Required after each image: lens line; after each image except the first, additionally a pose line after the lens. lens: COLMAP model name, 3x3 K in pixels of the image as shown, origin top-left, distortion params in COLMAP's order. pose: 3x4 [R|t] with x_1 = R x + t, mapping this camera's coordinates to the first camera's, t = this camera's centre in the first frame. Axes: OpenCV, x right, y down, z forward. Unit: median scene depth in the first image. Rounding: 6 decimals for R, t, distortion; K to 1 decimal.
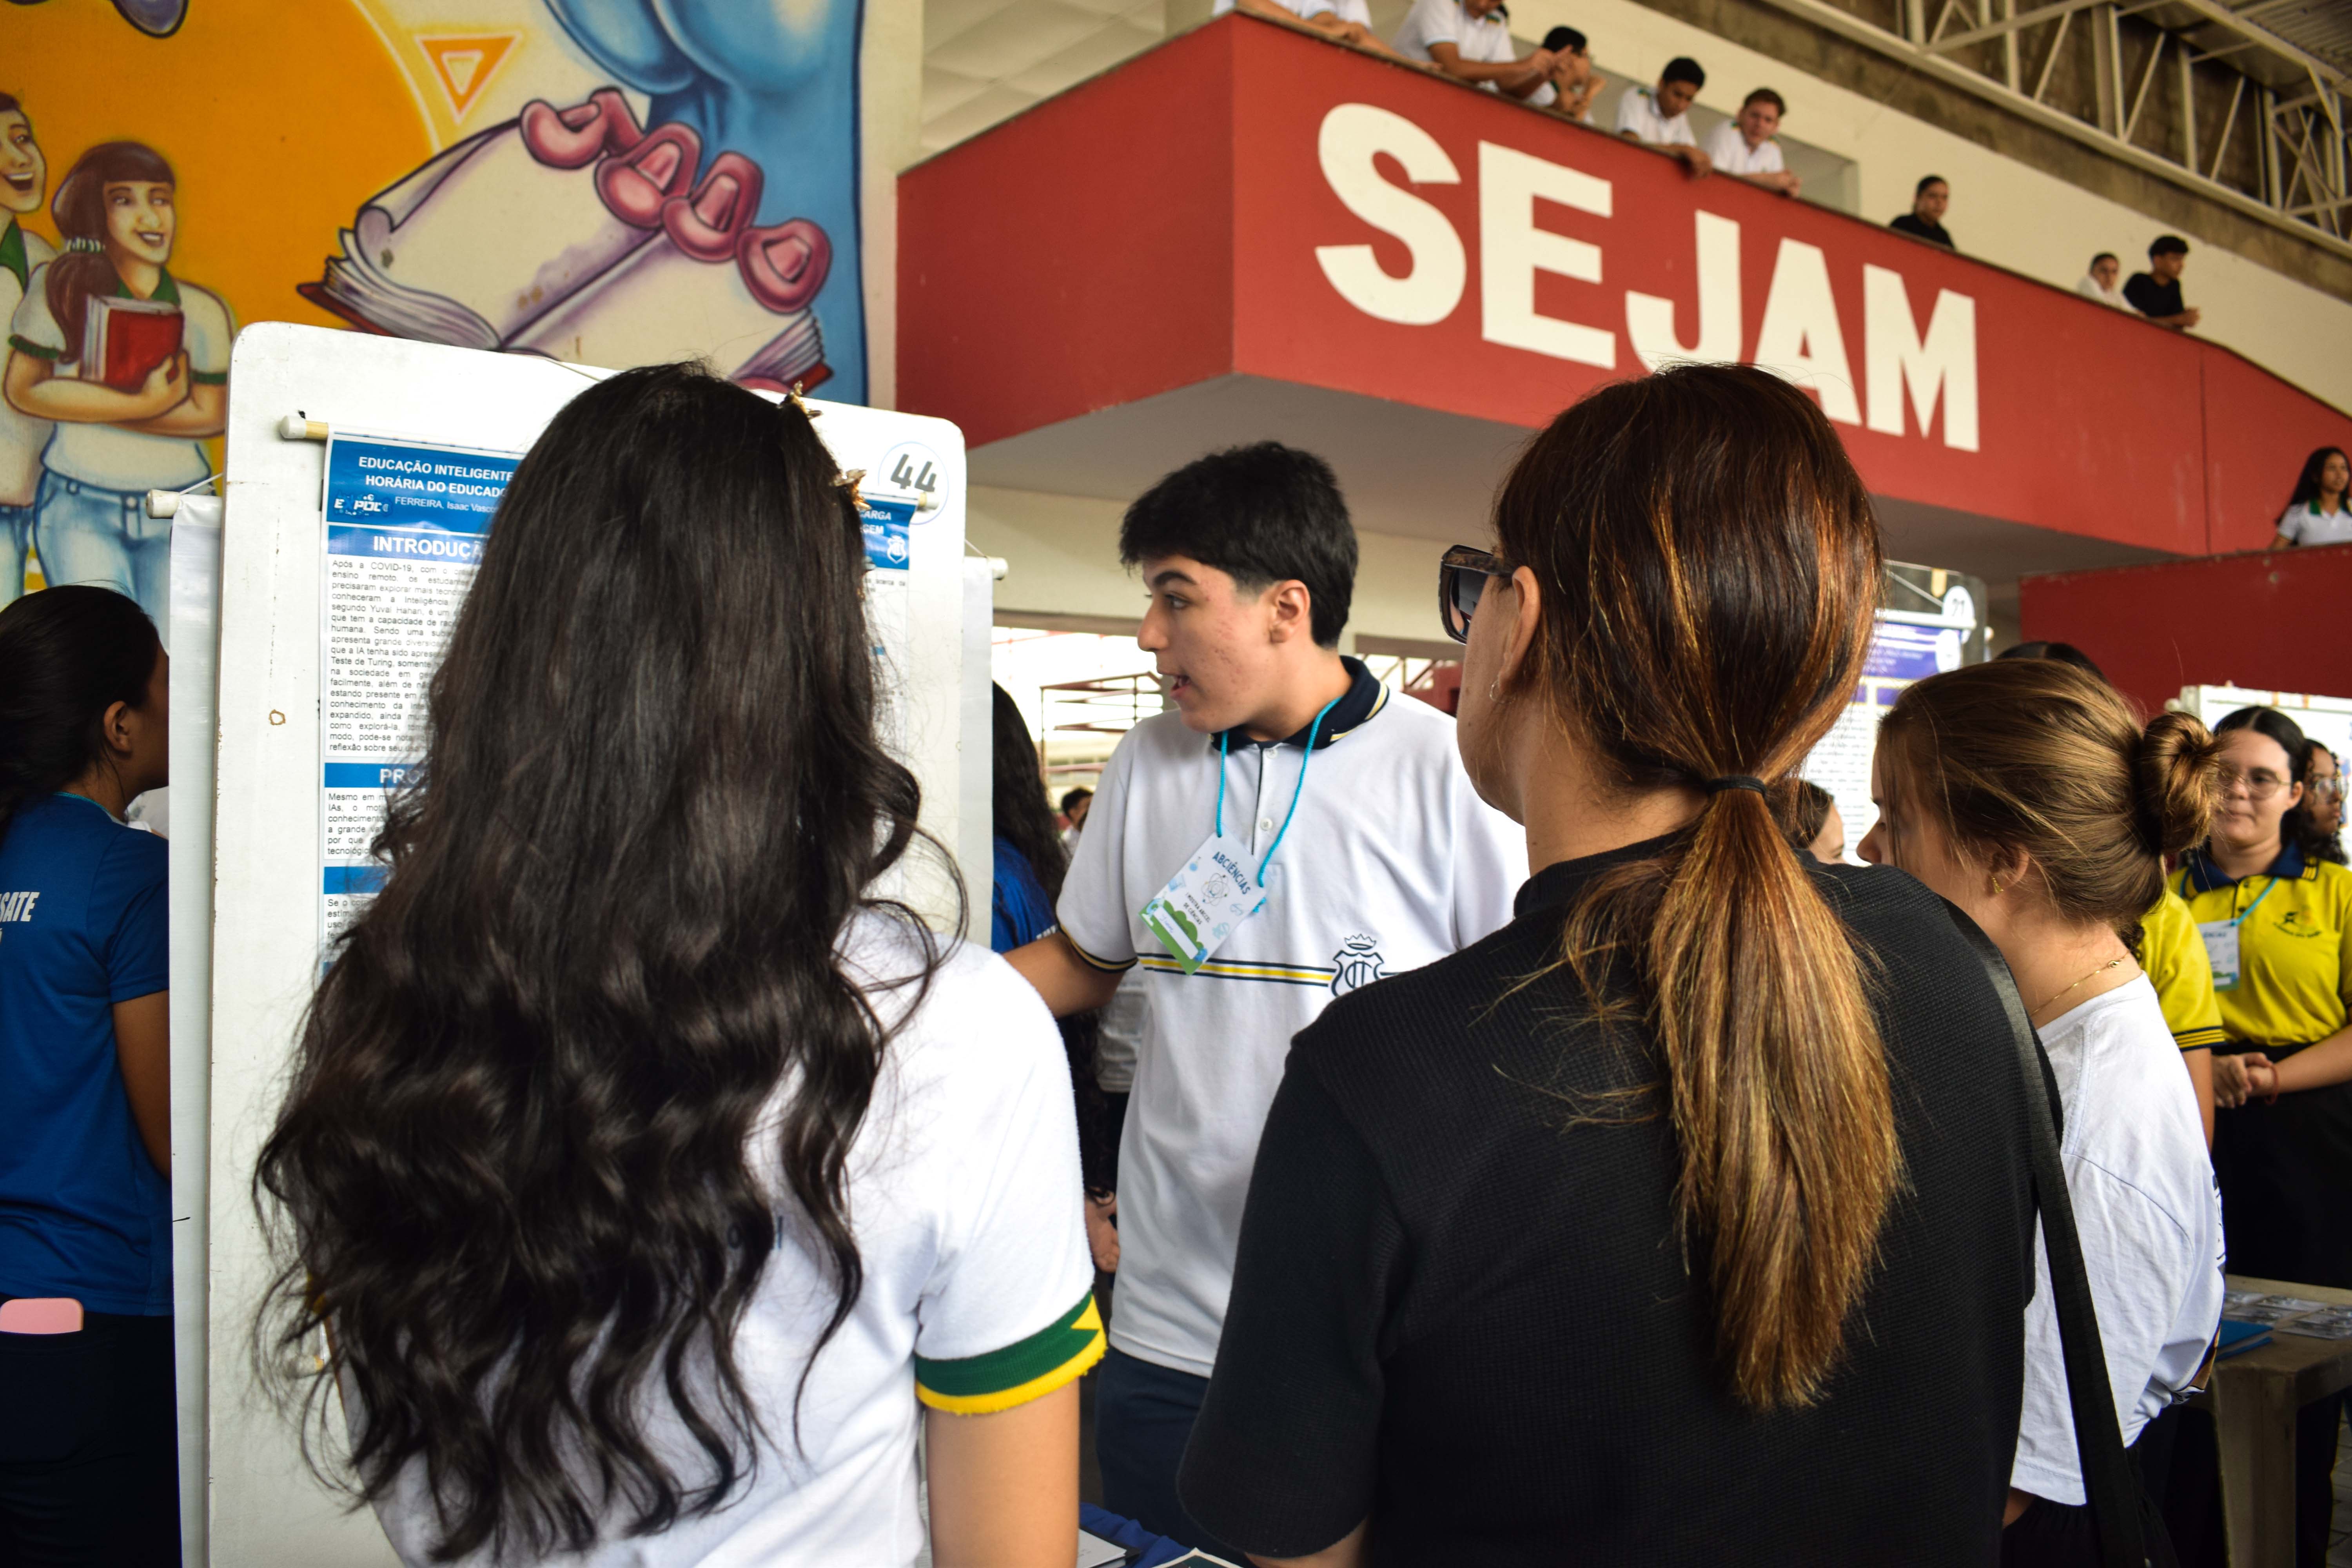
lens RADIAL K [[2093.7, 0, 1153.4], [0, 2093.7, 750.6], [0, 0, 1]] dist [-0.049701, -0.030952]
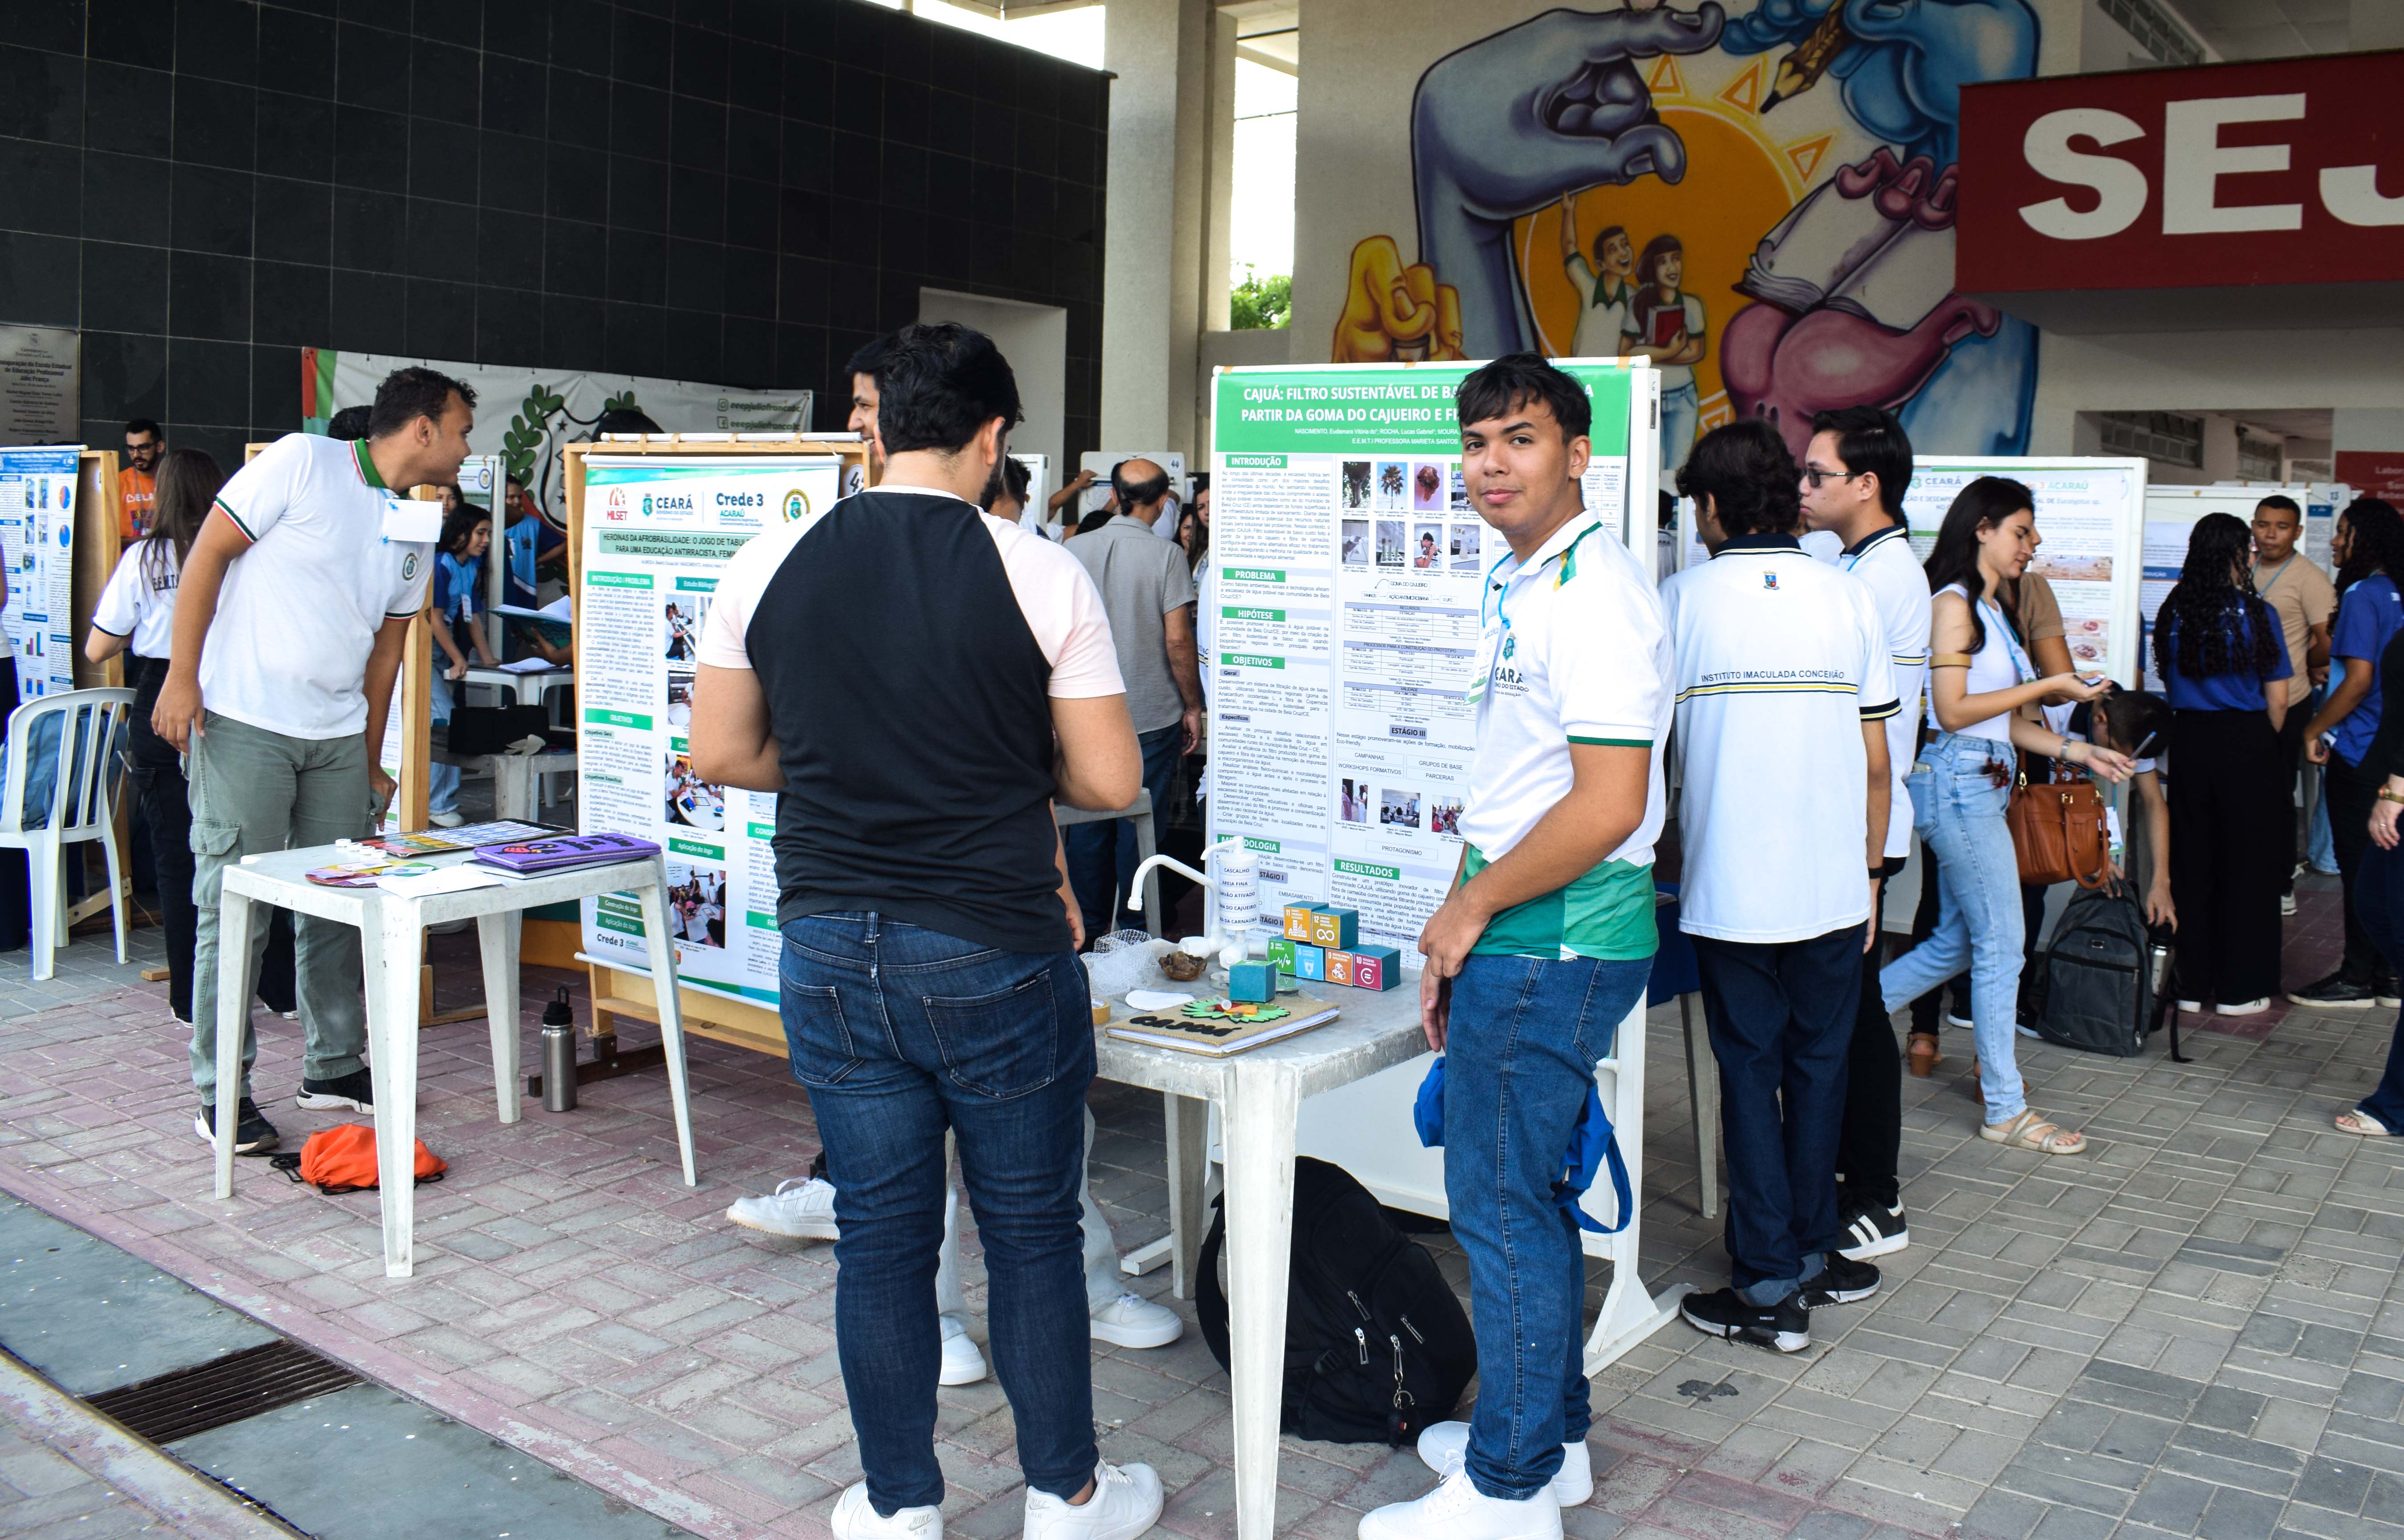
lens RADIAL K [[2103.6, 0, 1207.3], [0, 2103.6, 758.2], [0, 0, 1]] dist [-0.099057, 0.008383]
pose [[0.252528, 0.109742, -0.961346, 1.655286], [0.014673, 0.992999, 0.117210, 0.000127], [0.967478, -0.043705, 0.249150, -0.086528]]
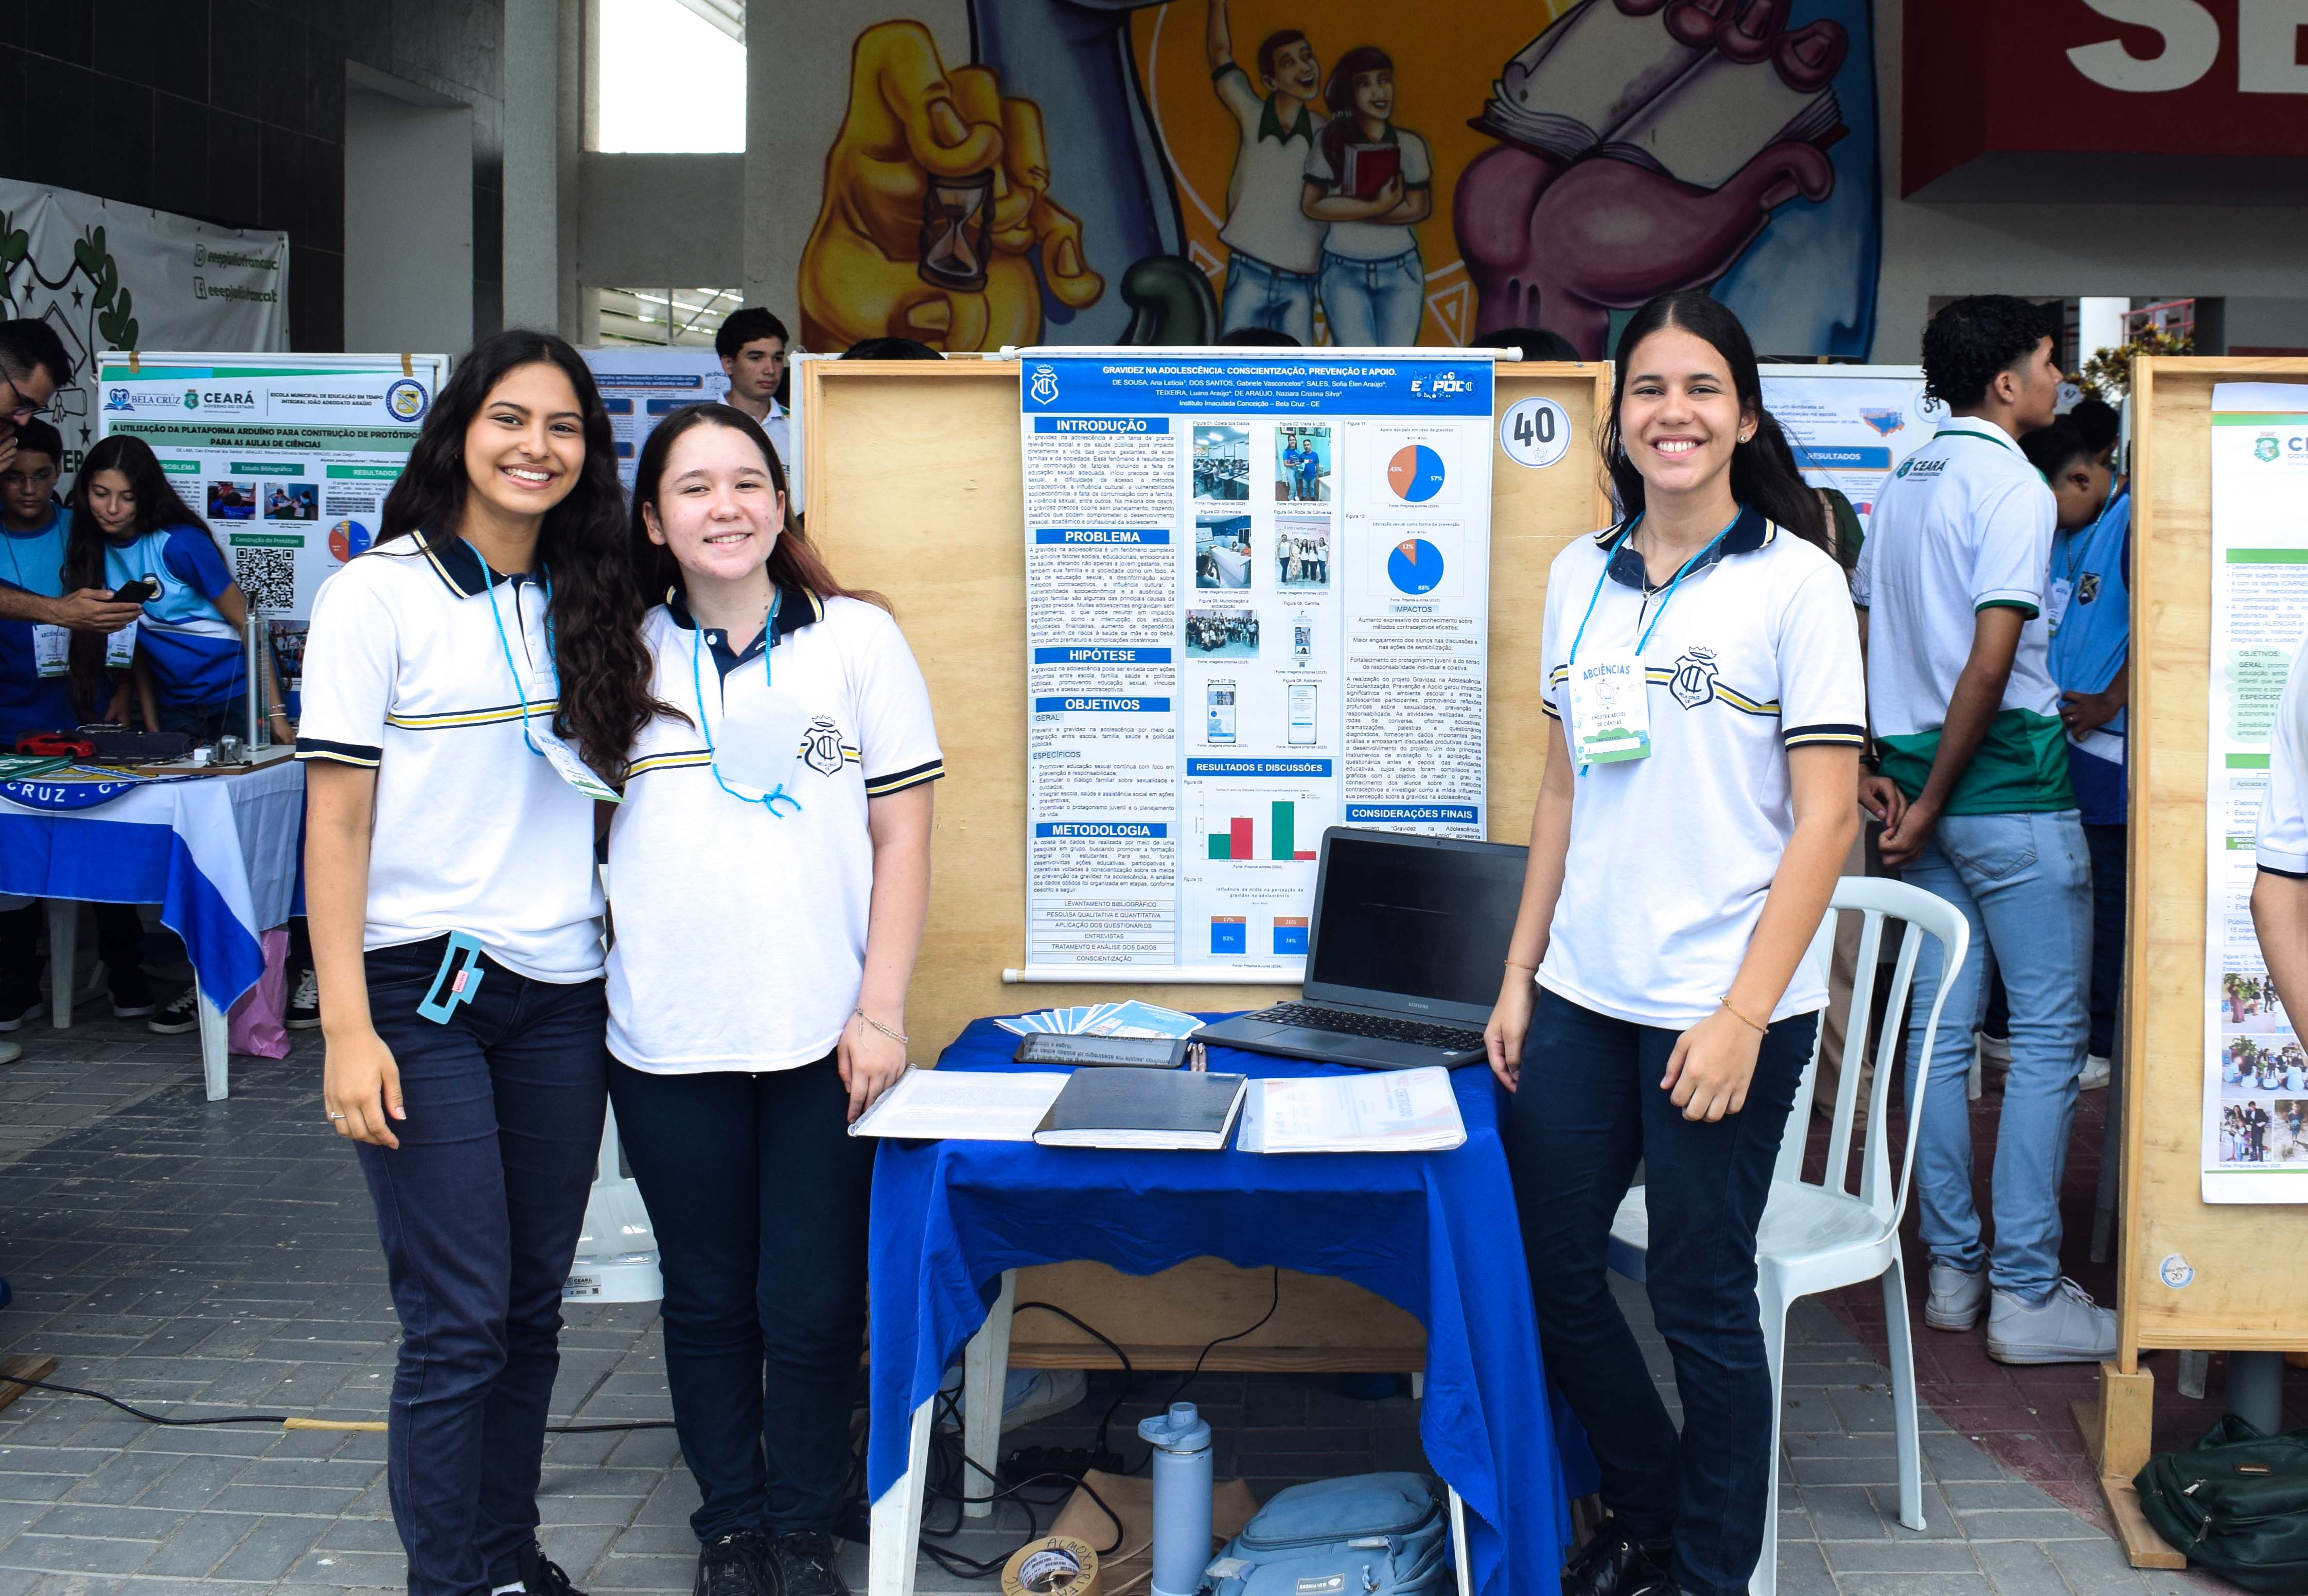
lens RADIAL K [[2782.0, 0, 1231.4], [0, 2782.0, 659.7], [0, 0, 1]] dist [-0.093071, 0.000000]
pose [[0.756324, 0.054590, -0.651916, 0.908590], [0.017451, 0.994474, 0.103522, -0.038450], [0.653965, -0.089673, 0.751192, -0.800016]]
